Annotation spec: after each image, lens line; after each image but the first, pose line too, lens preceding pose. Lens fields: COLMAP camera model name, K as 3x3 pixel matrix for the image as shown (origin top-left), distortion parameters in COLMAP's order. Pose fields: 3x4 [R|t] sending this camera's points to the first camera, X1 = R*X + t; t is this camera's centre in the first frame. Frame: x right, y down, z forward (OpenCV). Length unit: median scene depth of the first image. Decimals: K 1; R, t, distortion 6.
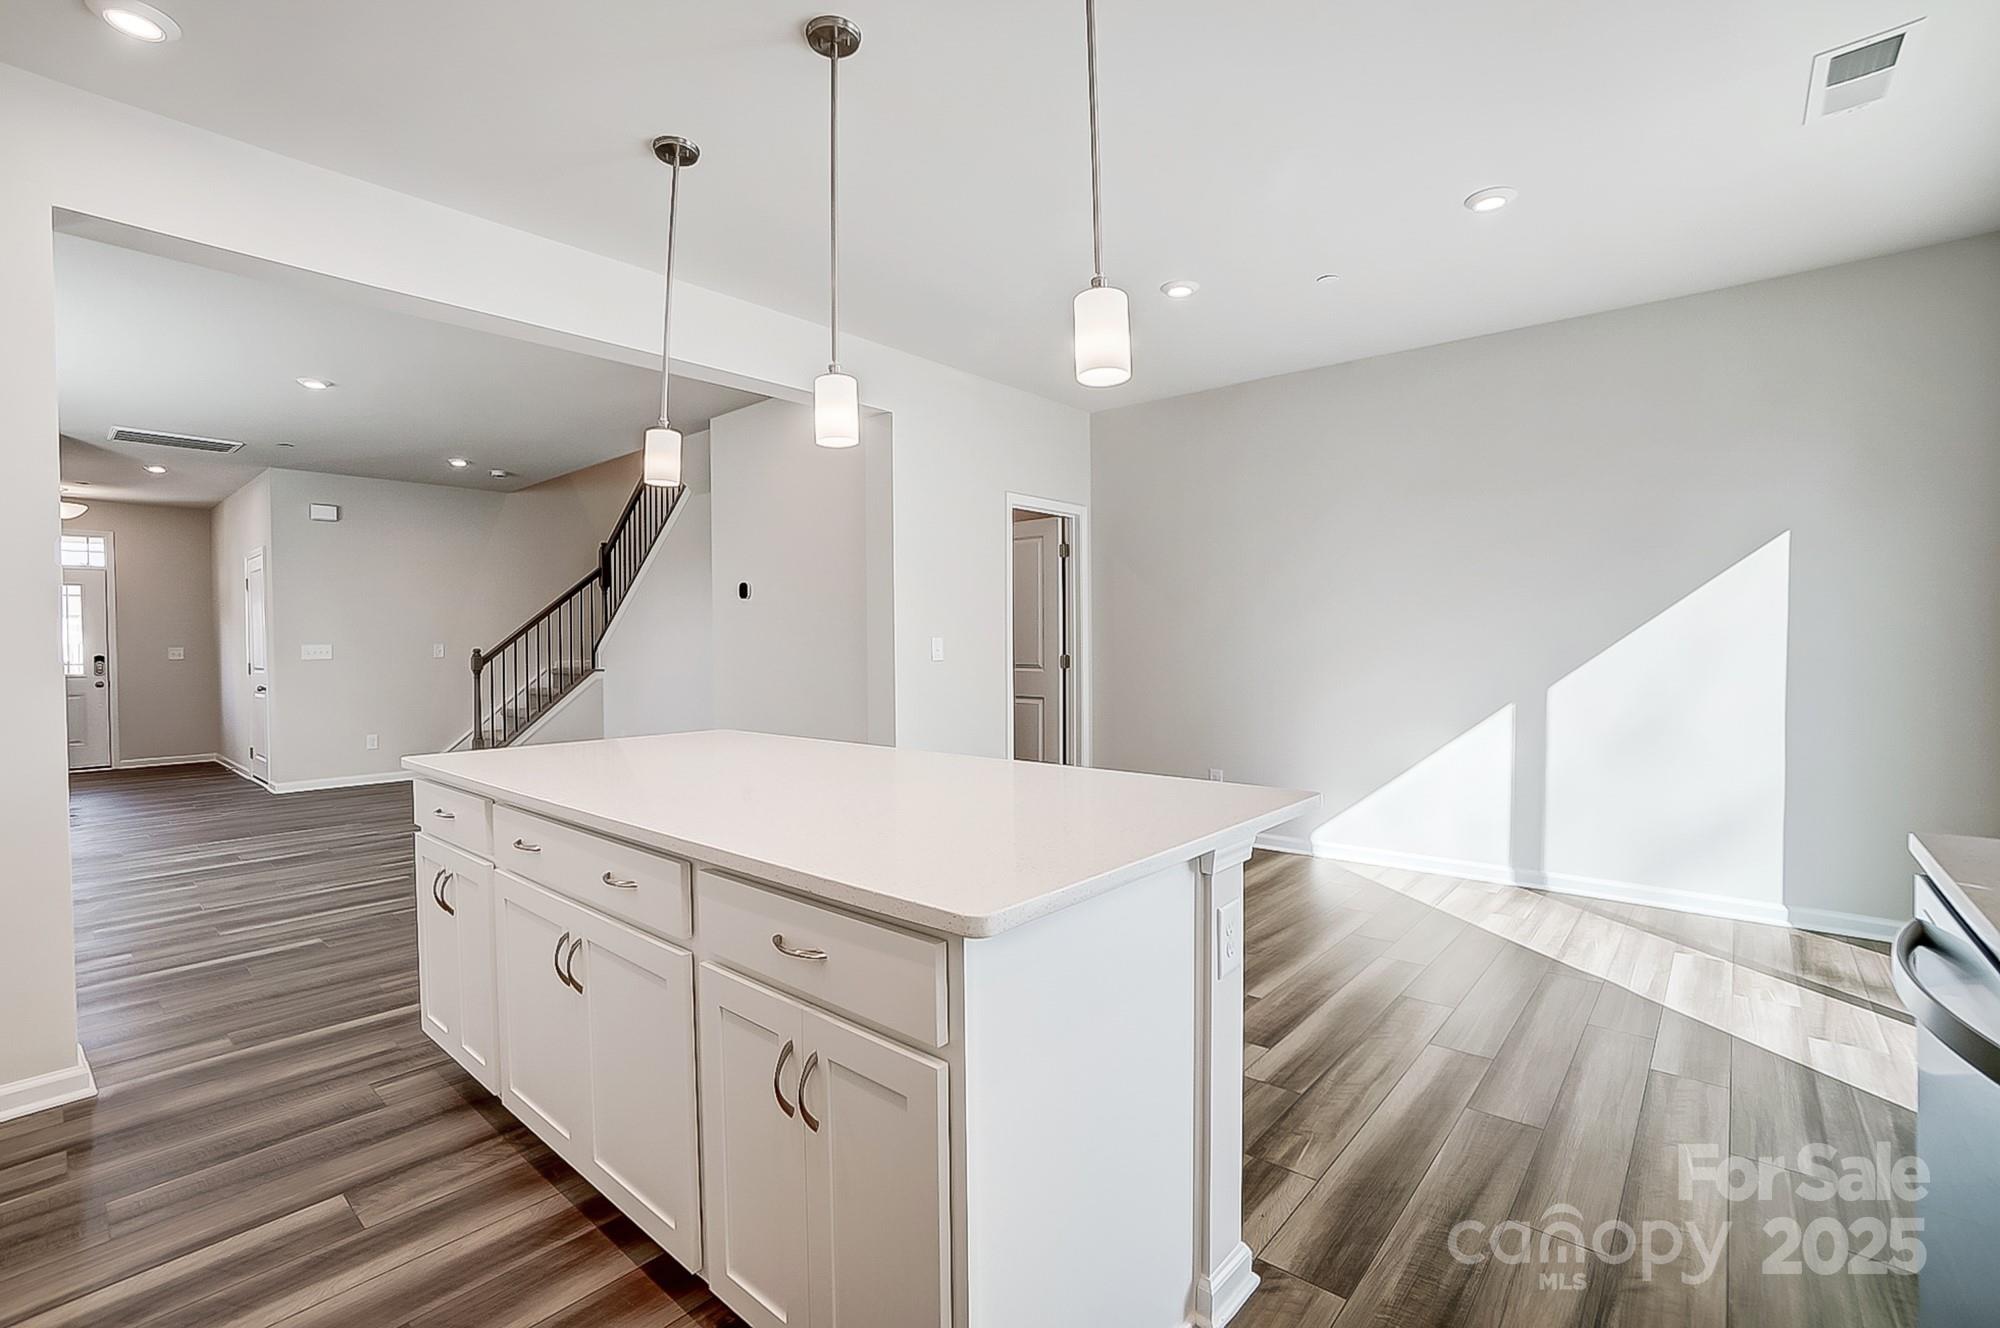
lens RADIAL K [[891.2, 0, 988.4], [0, 891.2, 662.4], [0, 0, 1]] dist [-0.070923, 0.026133]
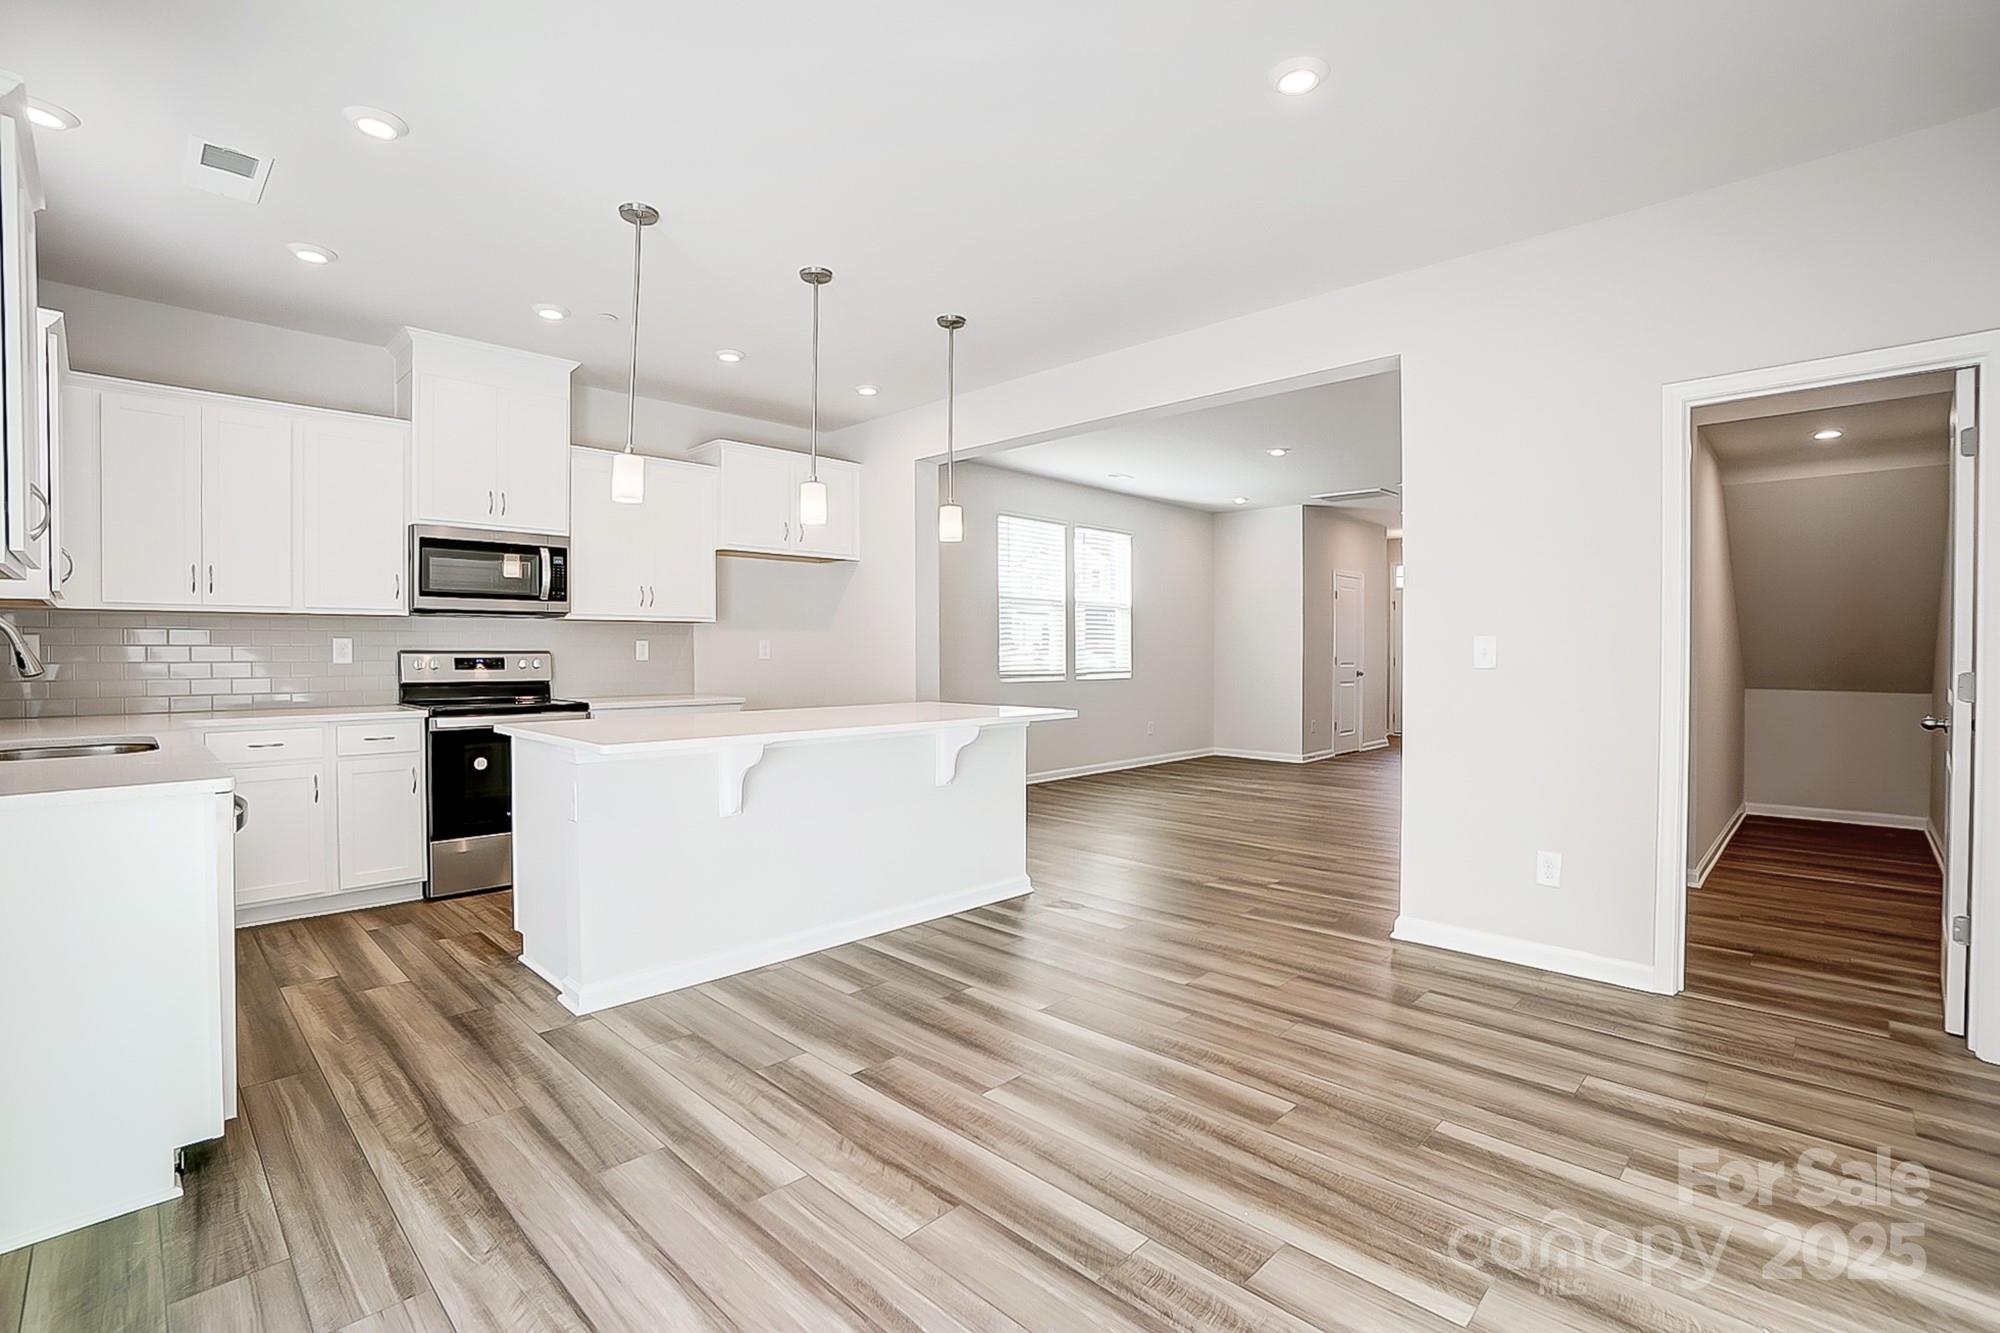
lens RADIAL K [[900.0, 0, 985.6], [0, 900.0, 666.9], [0, 0, 1]] dist [-0.070489, 0.026783]
pose [[-0.059587, 0.027086, -0.997856, 0.741251], [-0.022581, 0.999339, 0.028474, -0.015879], [0.997968, 0.024230, -0.058936, 0.704981]]
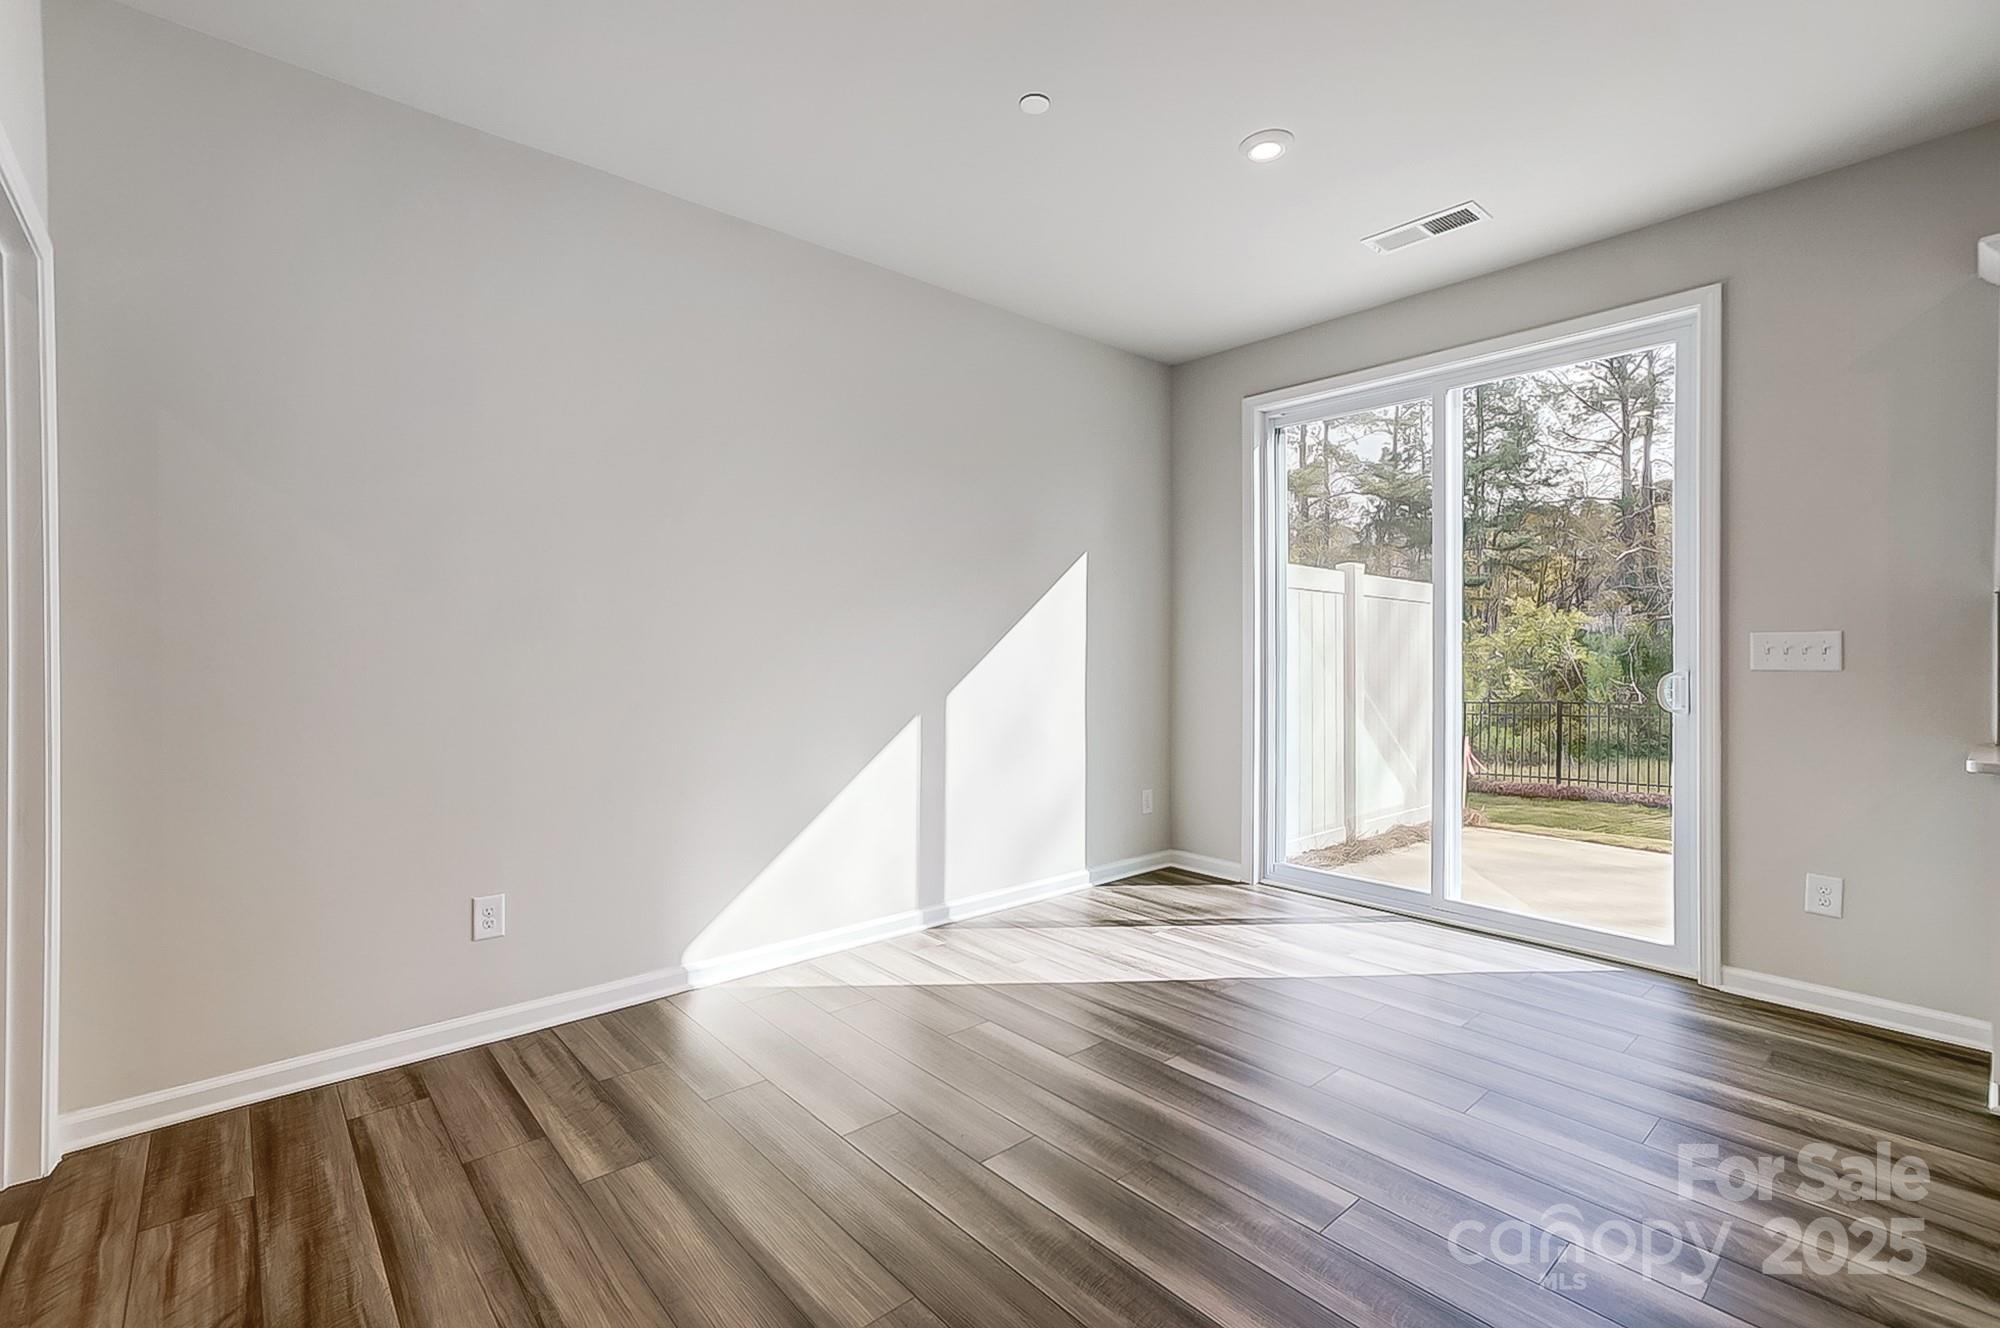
lens RADIAL K [[877.9, 0, 983.9], [0, 877.9, 651.0], [0, 0, 1]] dist [-0.000591, 0.000109]
pose [[0.126585, 0.005589, 0.991940, -0.238849], [0.019424, 0.999778, -0.008112, -0.008612], [-0.991766, 0.020294, 0.126448, 0.799757]]
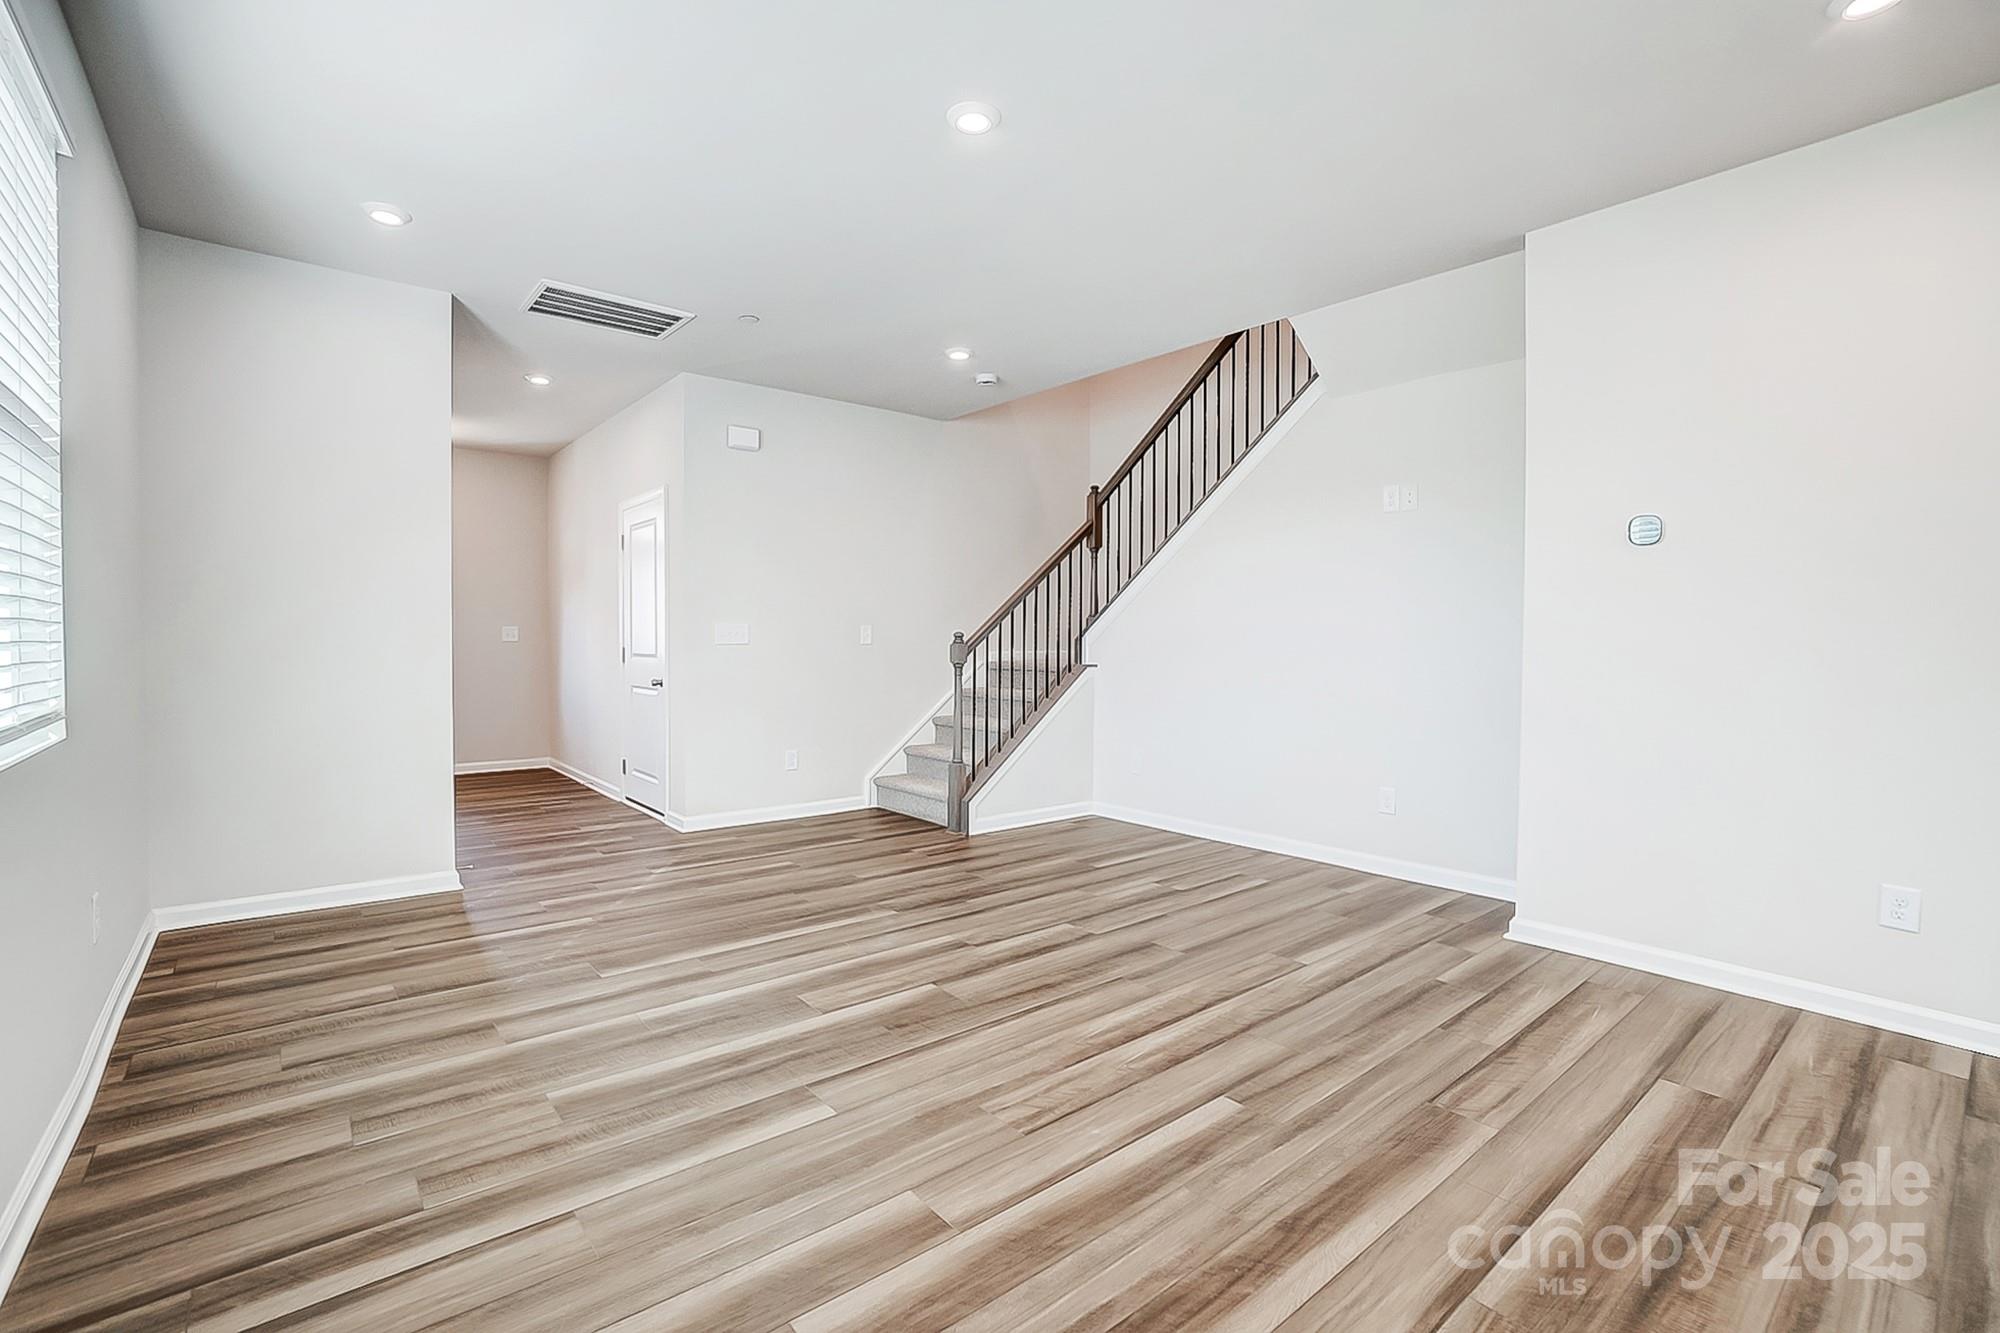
lens RADIAL K [[891.2, 0, 988.4], [0, 891.2, 664.9], [0, 0, 1]] dist [-0.070923, 0.026133]
pose [[0.986528, 0.020127, -0.162349, -0.770854], [-0.018882, 0.999779, 0.009206, 0.005954], [0.162498, -0.006016, 0.986690, 0.530841]]
